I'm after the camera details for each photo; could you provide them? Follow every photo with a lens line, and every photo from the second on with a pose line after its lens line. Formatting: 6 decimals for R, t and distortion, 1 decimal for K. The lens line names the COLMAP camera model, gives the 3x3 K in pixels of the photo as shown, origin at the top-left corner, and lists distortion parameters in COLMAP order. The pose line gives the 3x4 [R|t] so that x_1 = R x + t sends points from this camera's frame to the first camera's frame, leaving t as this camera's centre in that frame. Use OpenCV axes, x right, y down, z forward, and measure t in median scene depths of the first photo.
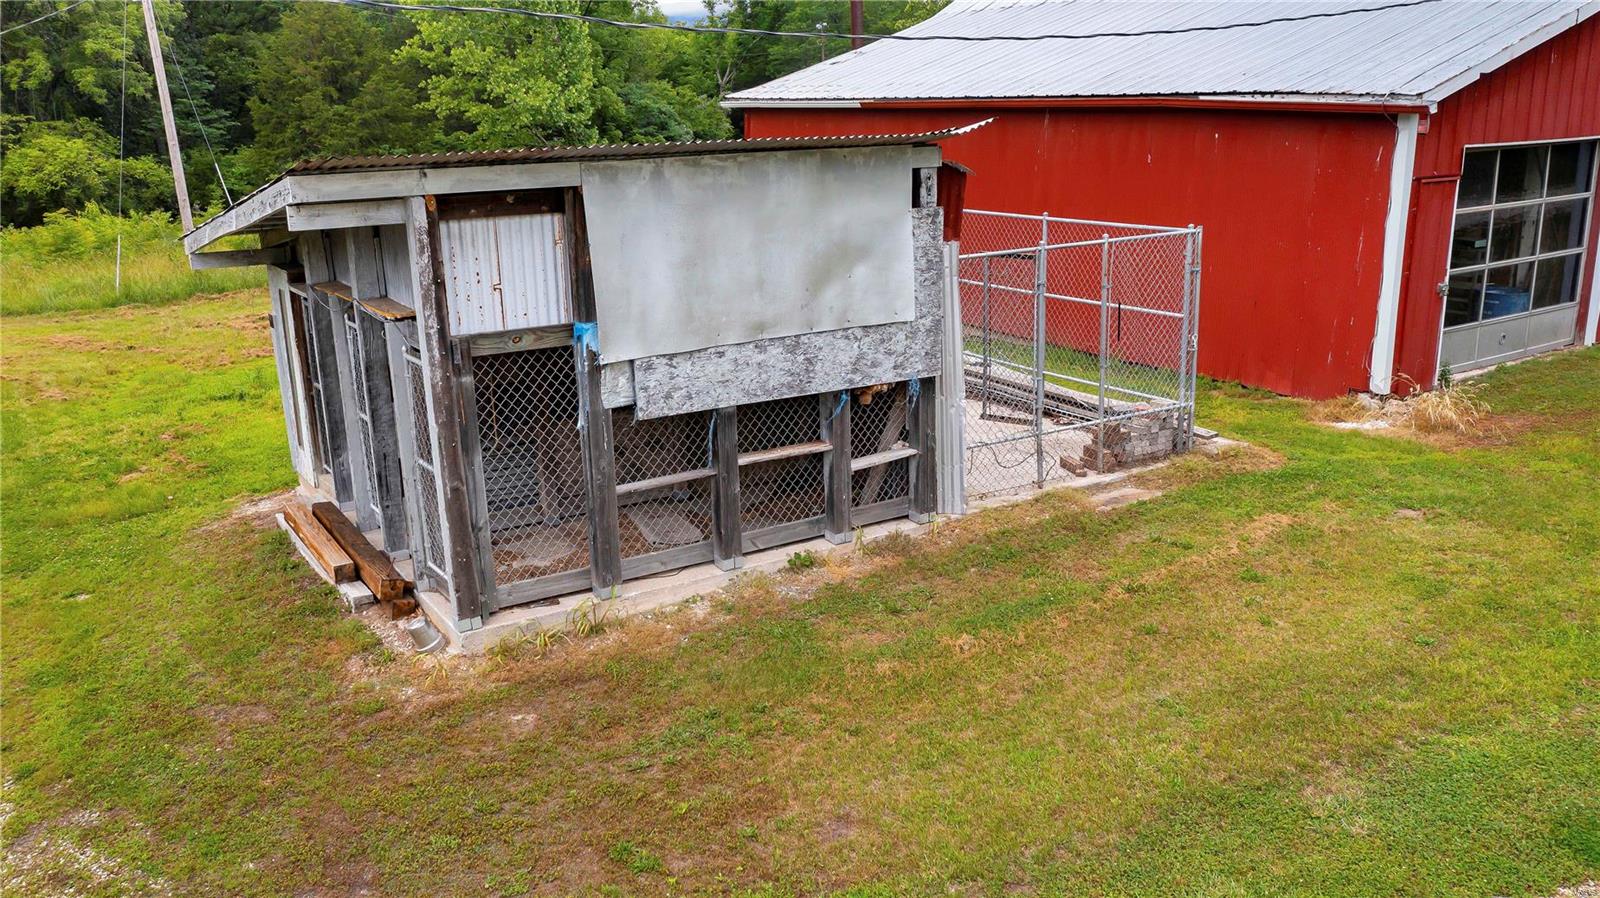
lens RADIAL K [[1321.5, 0, 814.3], [0, 1321.5, 449.9], [0, 0, 1]] dist [0.002954, 0.016549]
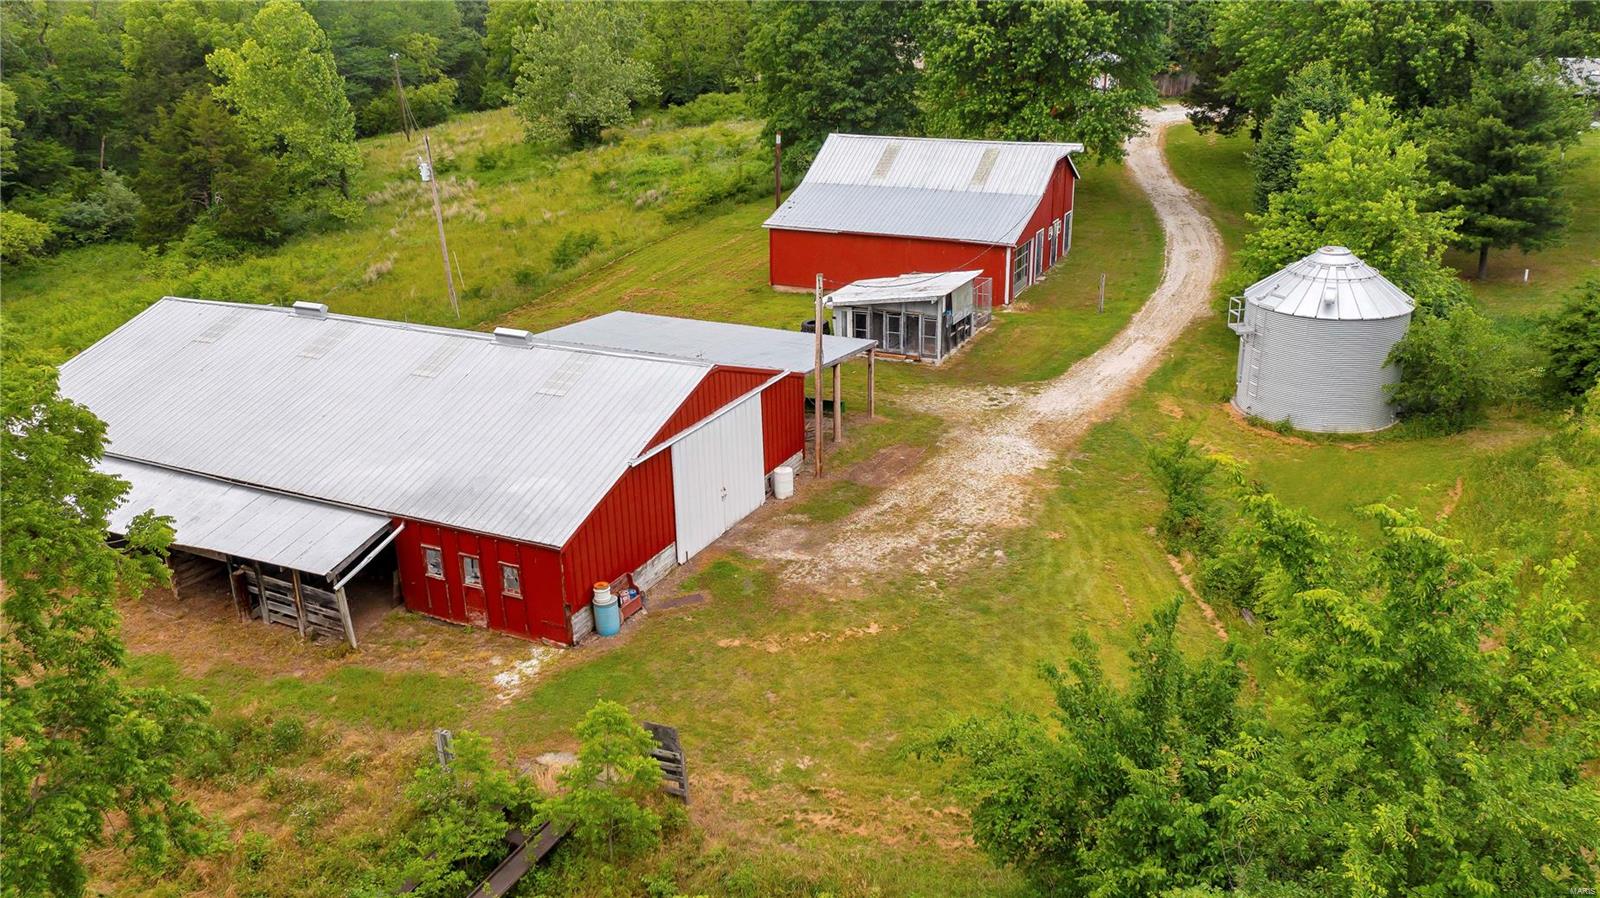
lens RADIAL K [[1321.5, 0, 804.7], [0, 1321.5, 455.3], [0, 0, 1]] dist [0.002954, 0.016549]
pose [[0.852316, -0.180123, 0.491032, -2.638163], [0.136827, 0.982921, 0.123062, -0.192336], [-0.504812, -0.037702, 0.862406, -2.768051]]
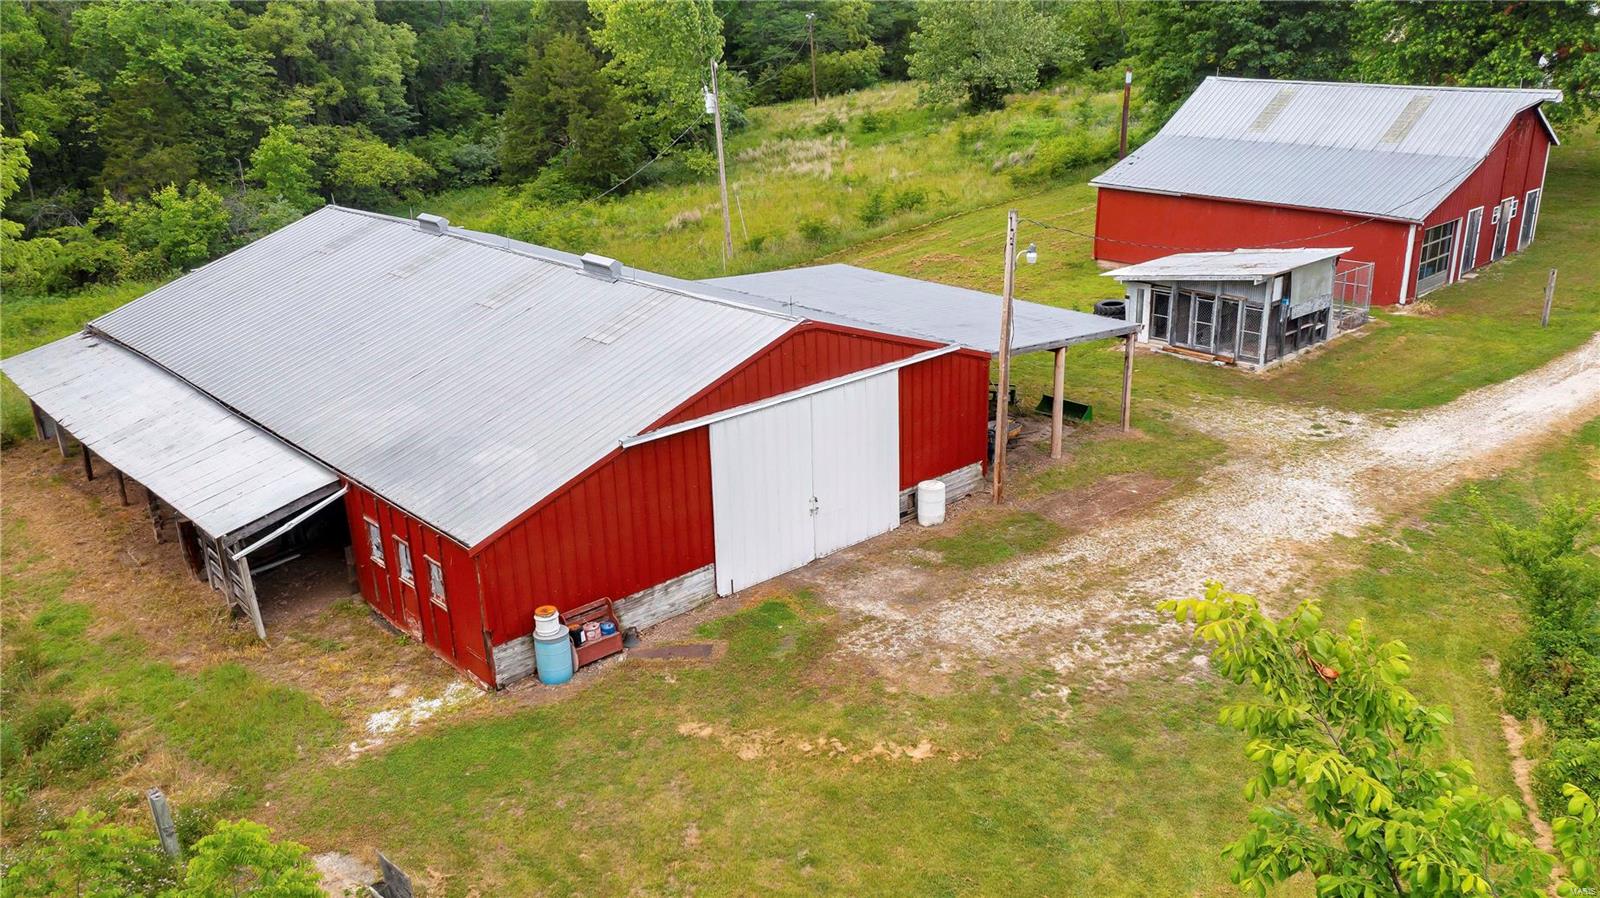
lens RADIAL K [[1321.5, 0, 795.9], [0, 1321.5, 443.2], [0, 0, 1]] dist [0.002954, 0.016549]
pose [[0.985461, -0.061196, 0.158501, -1.691474], [0.049219, 0.995705, 0.078422, -0.028450], [-0.162619, -0.069481, 0.984240, -2.150723]]
